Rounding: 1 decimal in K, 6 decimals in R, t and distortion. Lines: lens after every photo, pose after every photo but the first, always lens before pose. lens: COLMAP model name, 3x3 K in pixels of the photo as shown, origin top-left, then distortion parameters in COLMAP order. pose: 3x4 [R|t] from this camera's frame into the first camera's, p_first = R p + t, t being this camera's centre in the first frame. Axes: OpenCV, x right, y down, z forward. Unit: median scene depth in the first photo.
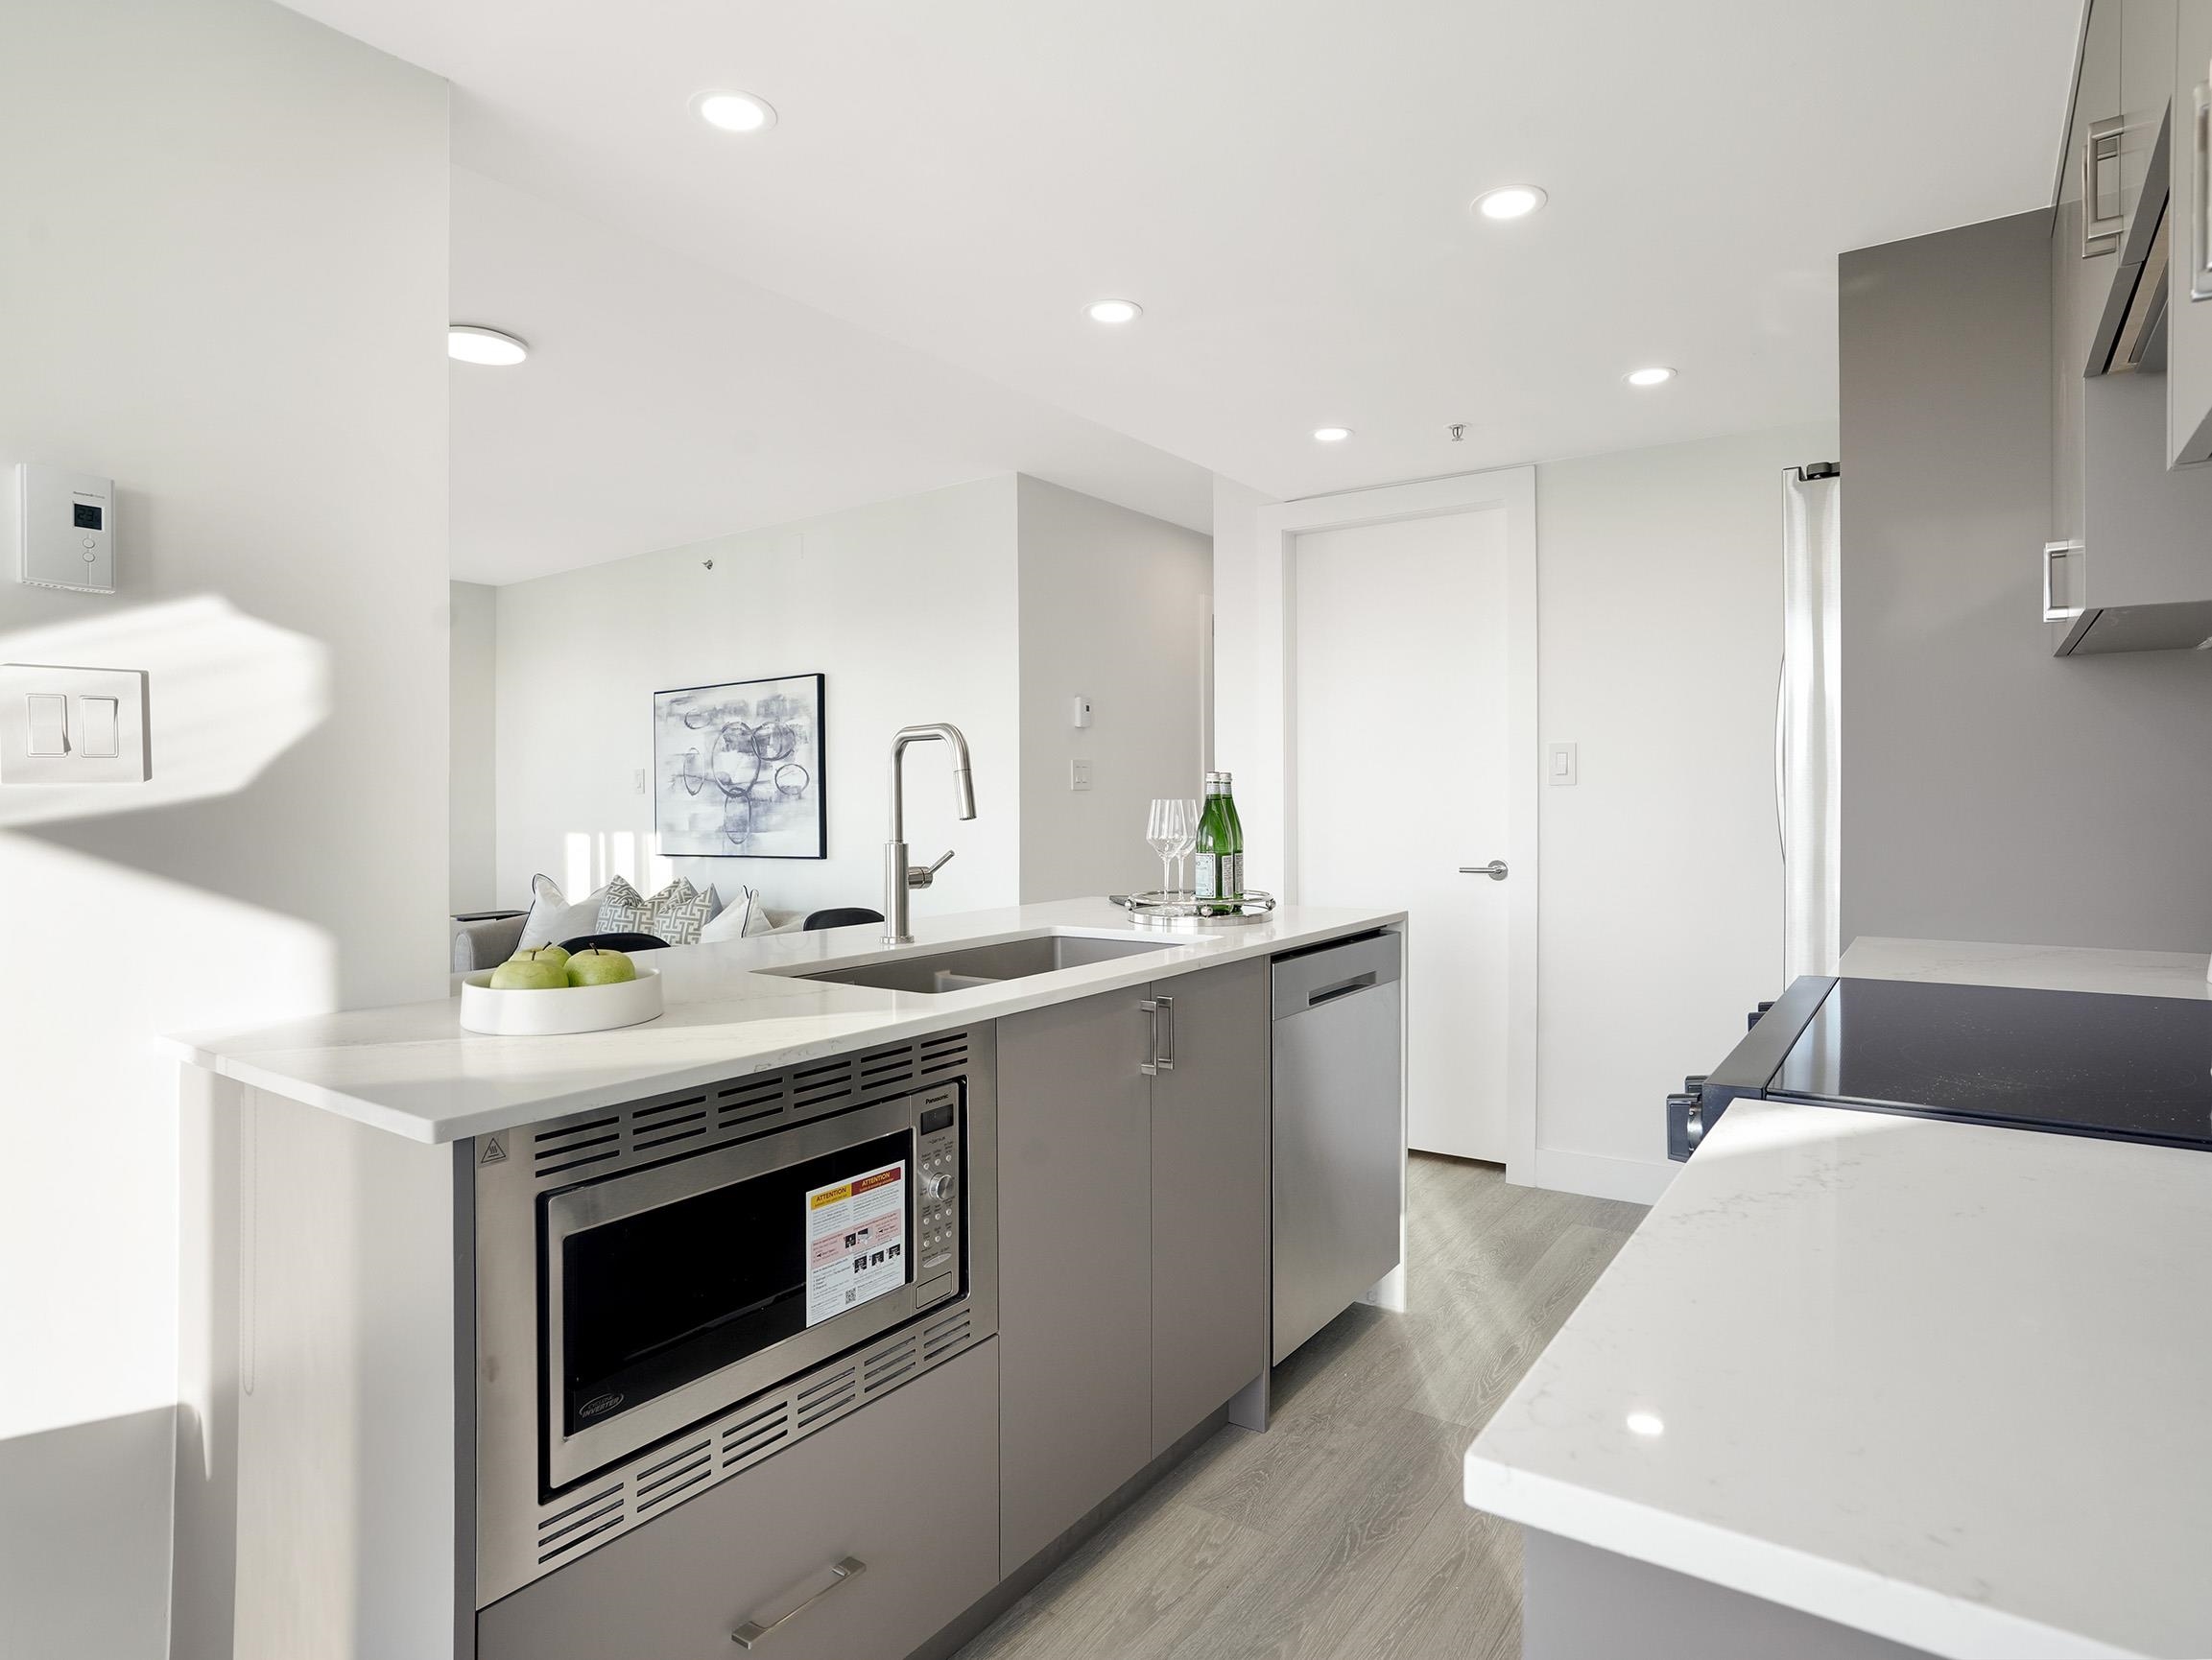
lens RADIAL K [[1207.1, 0, 1105.7], [0, 1207.1, 798.1], [0, 0, 1]] dist [-0.040381, 0.000223]
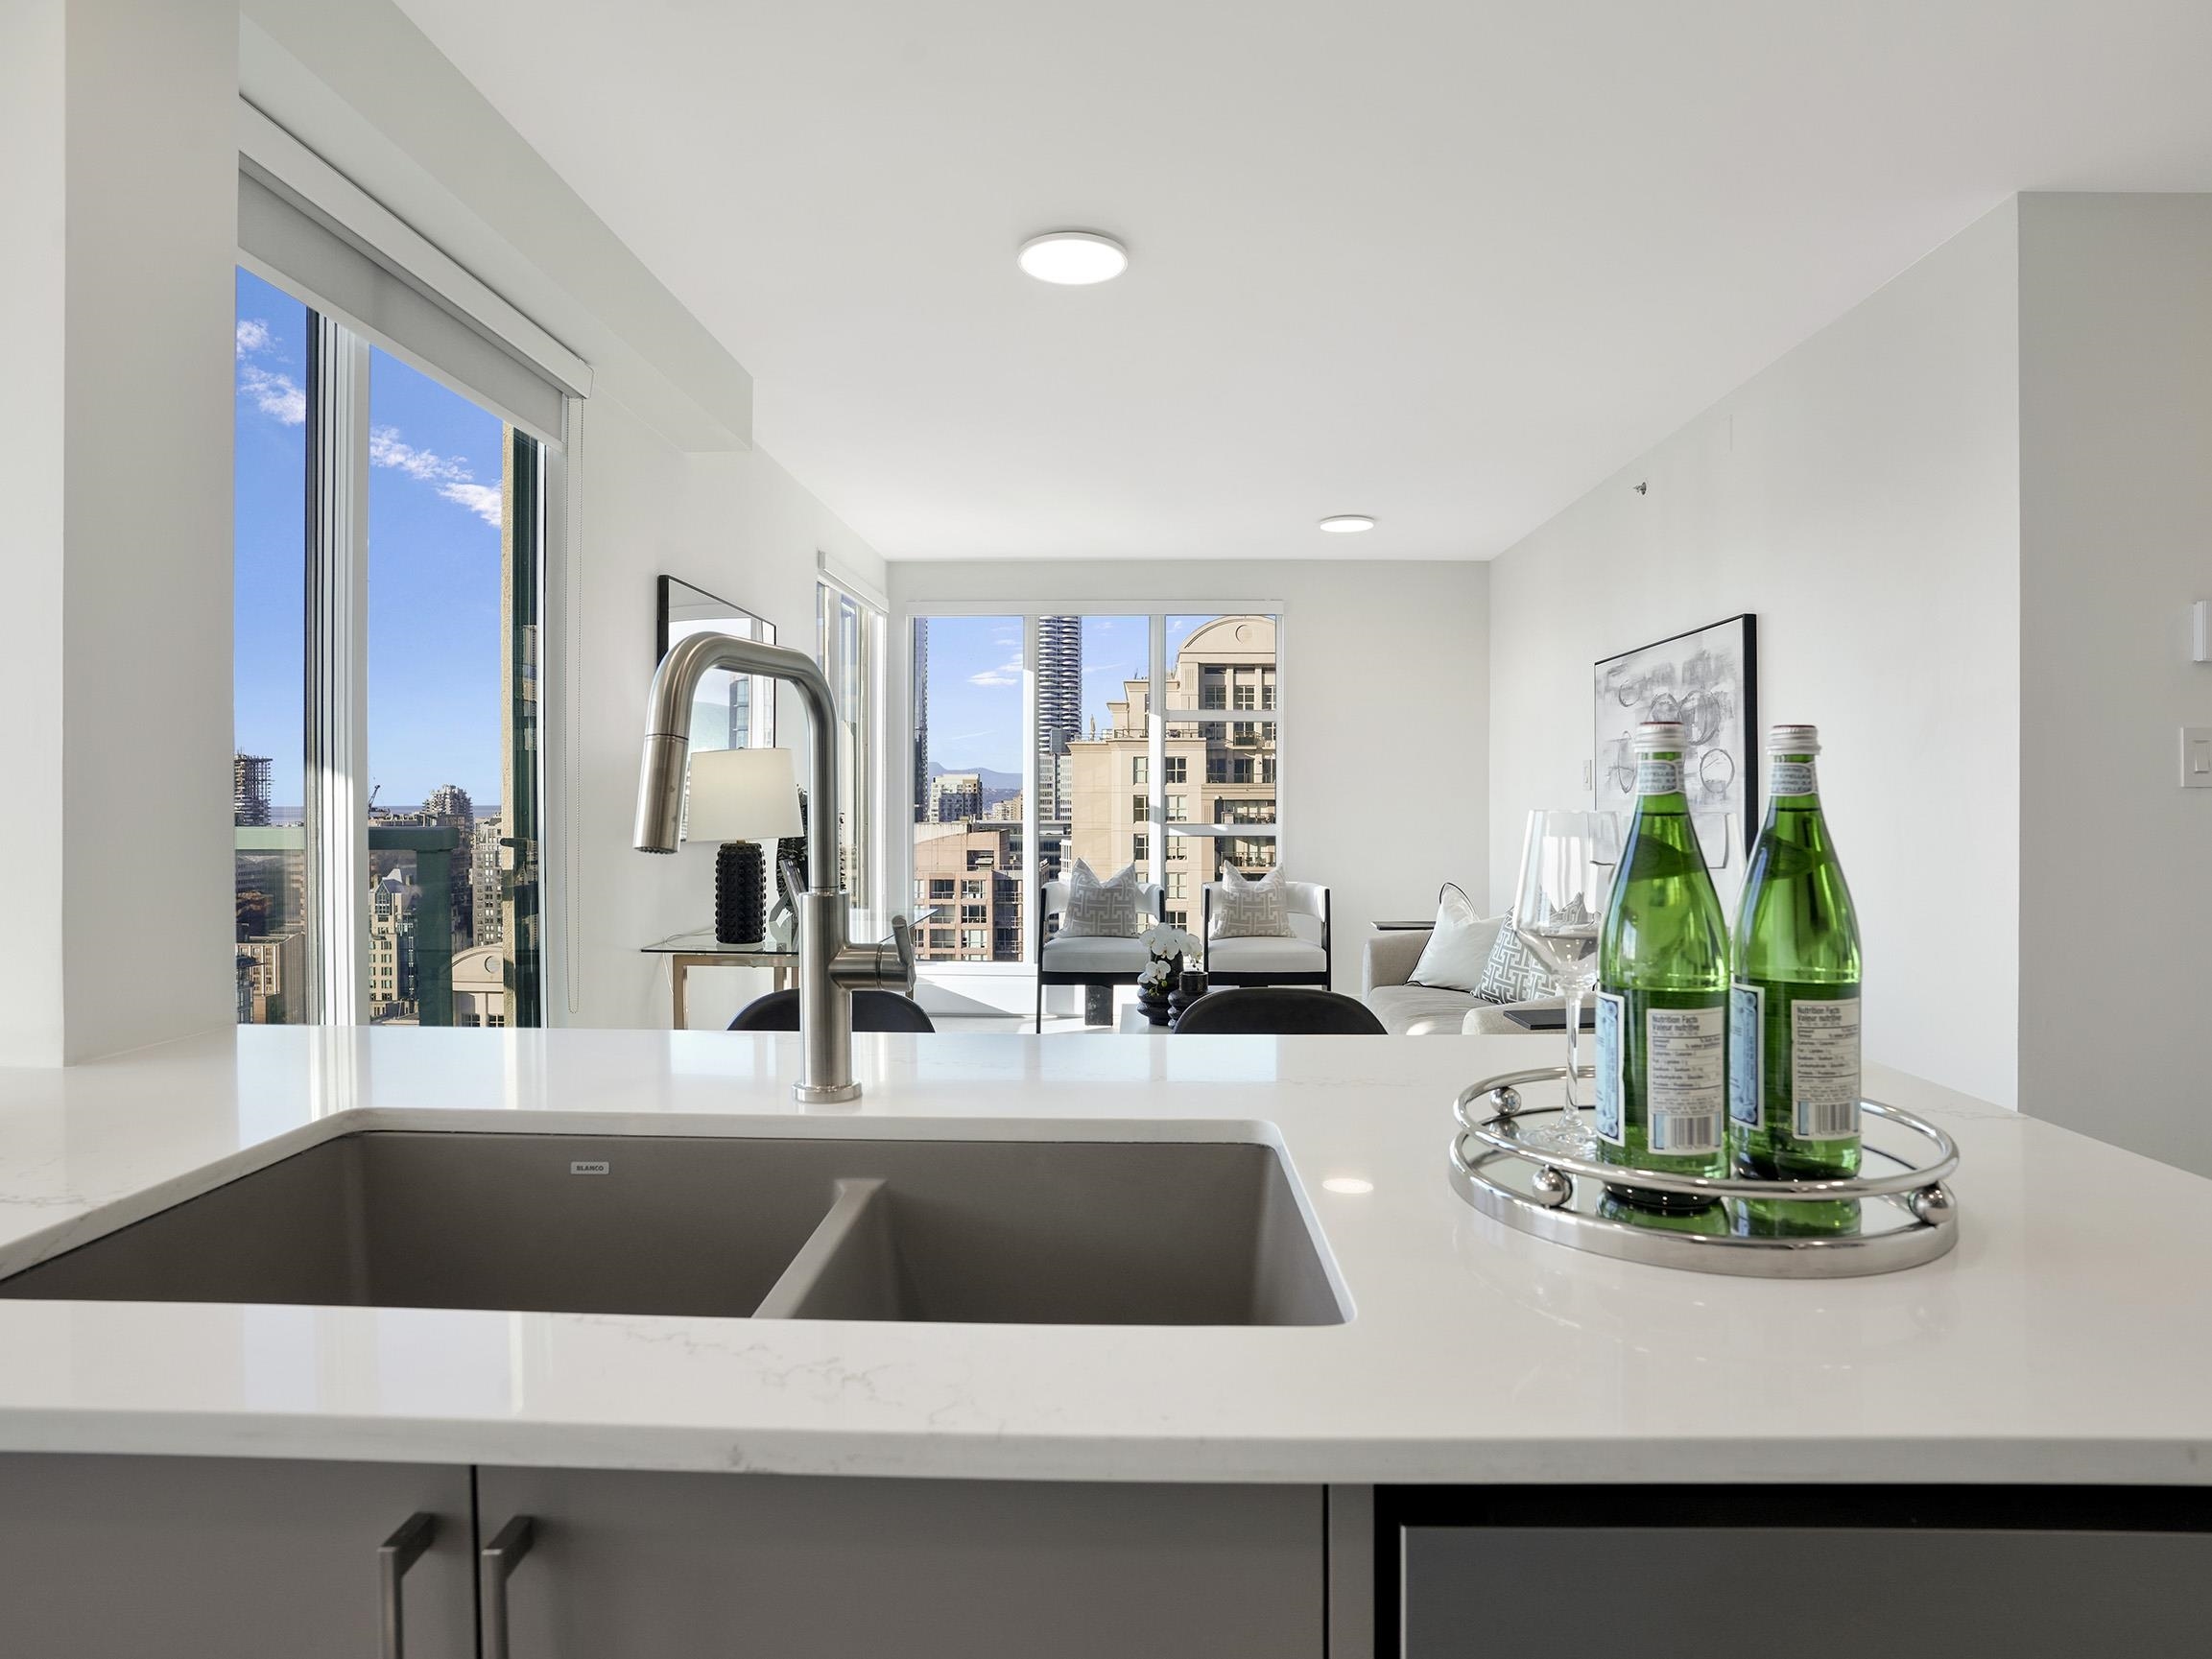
lens RADIAL K [[1207.1, 0, 1105.7], [0, 1207.1, 797.6], [0, 0, 1]] dist [-0.040381, 0.000223]
pose [[0.555474, 0.008840, -0.831487, 0.116452], [-0.005263, 0.999961, 0.007115, -0.003178], [0.831517, 0.000424, 0.555499, 0.319195]]
